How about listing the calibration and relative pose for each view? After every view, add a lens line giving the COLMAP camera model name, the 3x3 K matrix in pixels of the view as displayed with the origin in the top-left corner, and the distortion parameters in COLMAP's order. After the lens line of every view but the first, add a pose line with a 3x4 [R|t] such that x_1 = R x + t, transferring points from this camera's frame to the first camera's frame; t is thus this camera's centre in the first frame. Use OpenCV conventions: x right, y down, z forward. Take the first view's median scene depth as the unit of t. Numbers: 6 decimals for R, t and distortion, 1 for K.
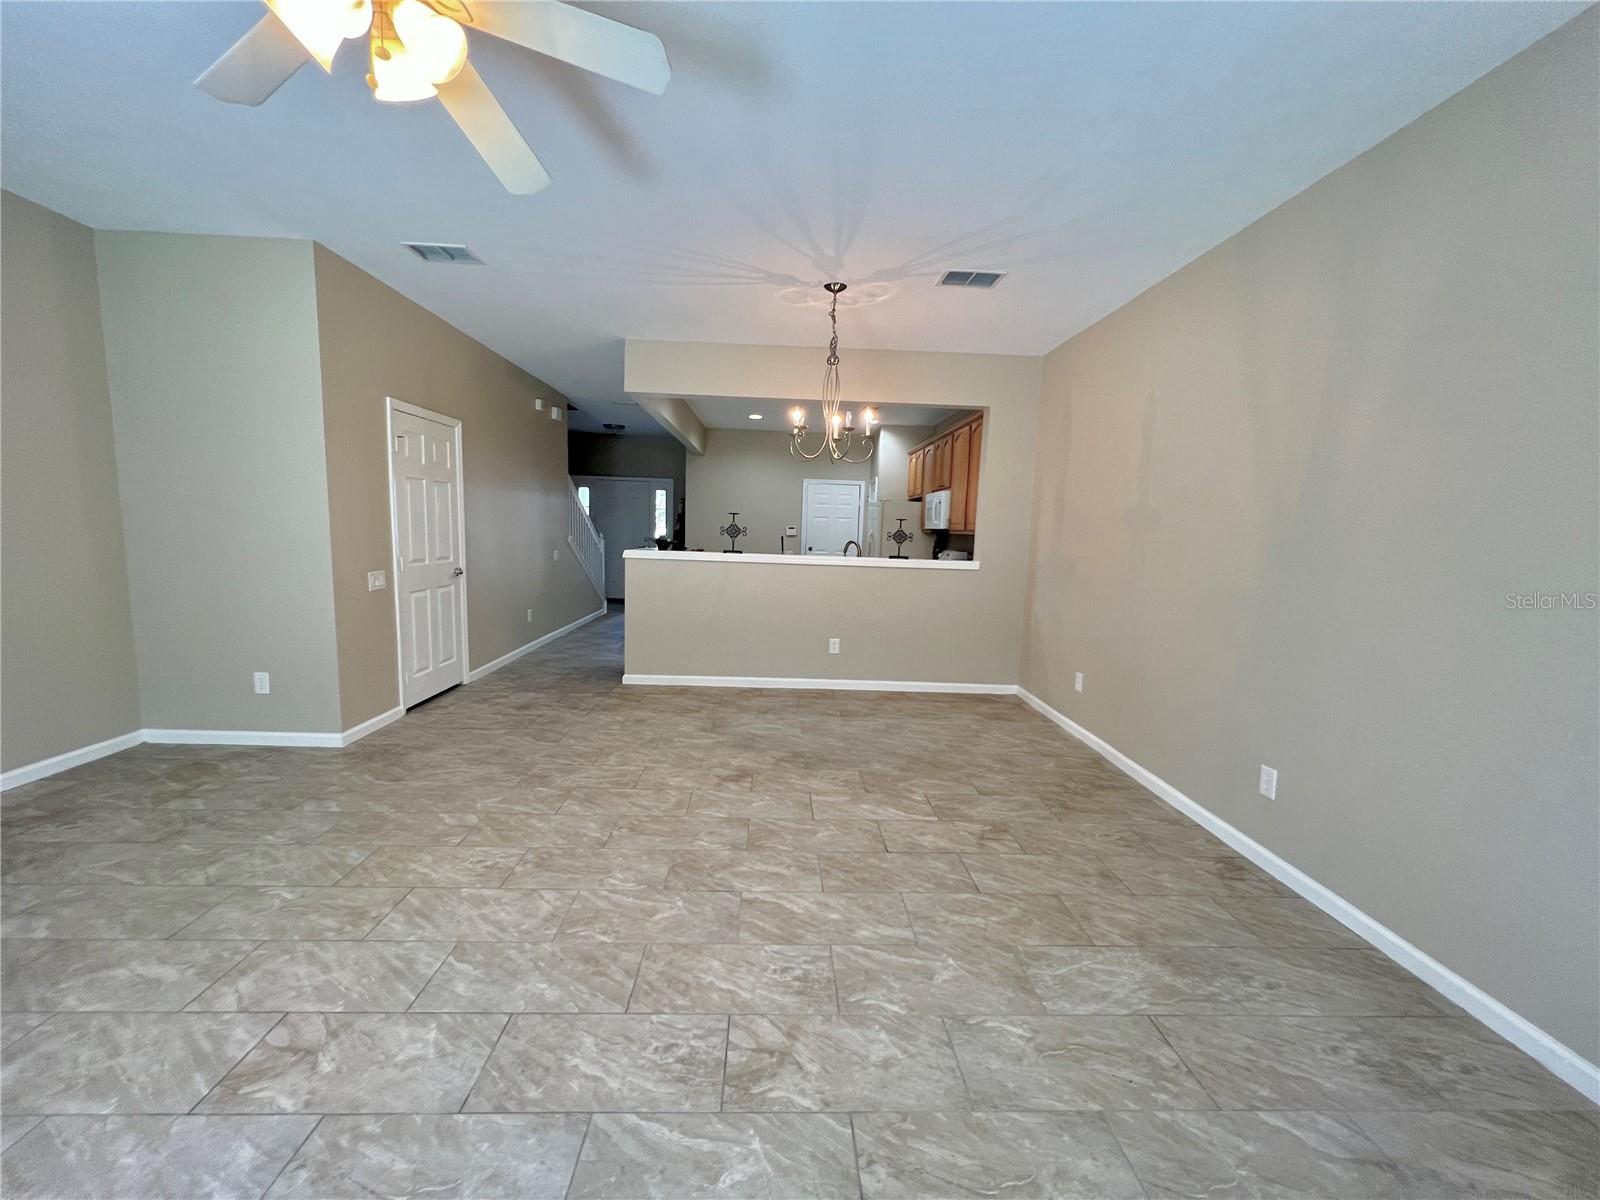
lens RADIAL K [[637.1, 0, 797.0], [0, 637.1, 602.5], [0, 0, 1]] dist [0.000888, 0.000042]
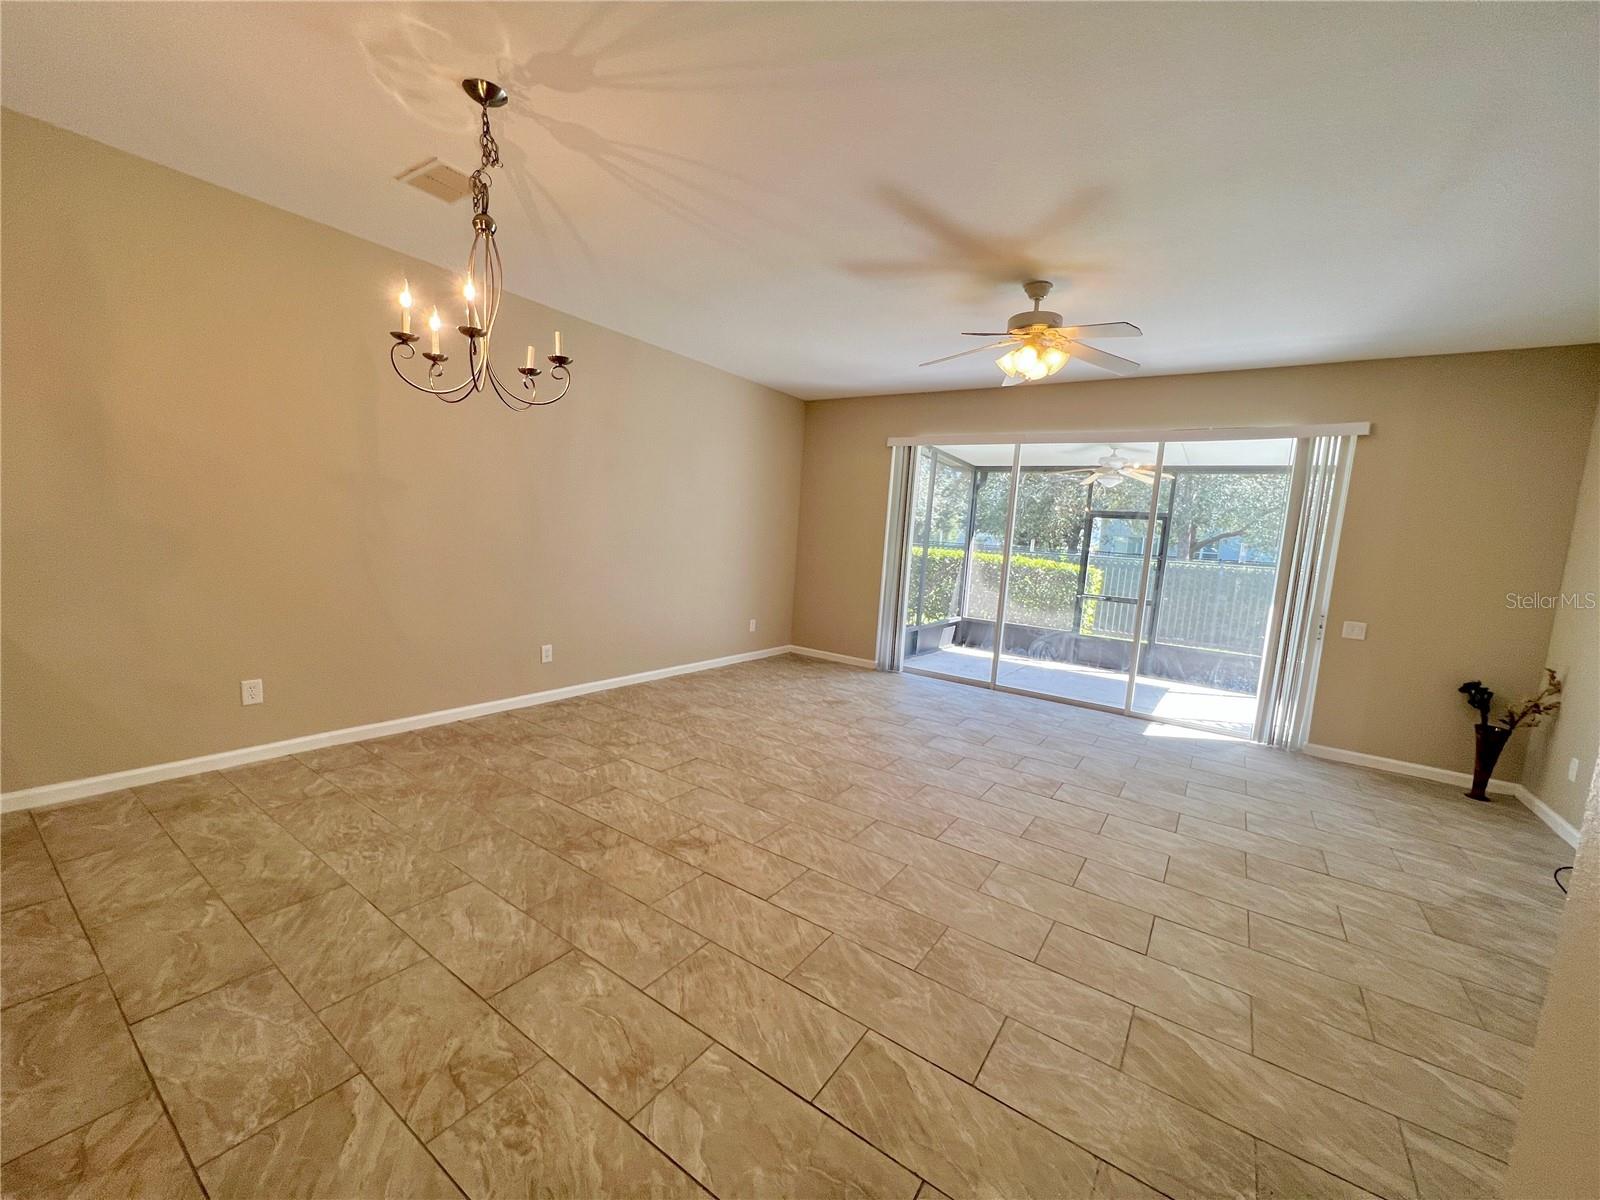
lens RADIAL K [[637.1, 0, 798.7], [0, 637.1, 601.8], [0, 0, 1]] dist [0.000888, 0.000042]
pose [[-0.799035, -0.152711, 0.581569, -0.680990], [-0.022496, 0.974126, 0.224882, -0.223246], [-0.600864, 0.166606, -0.781796, 1.630882]]
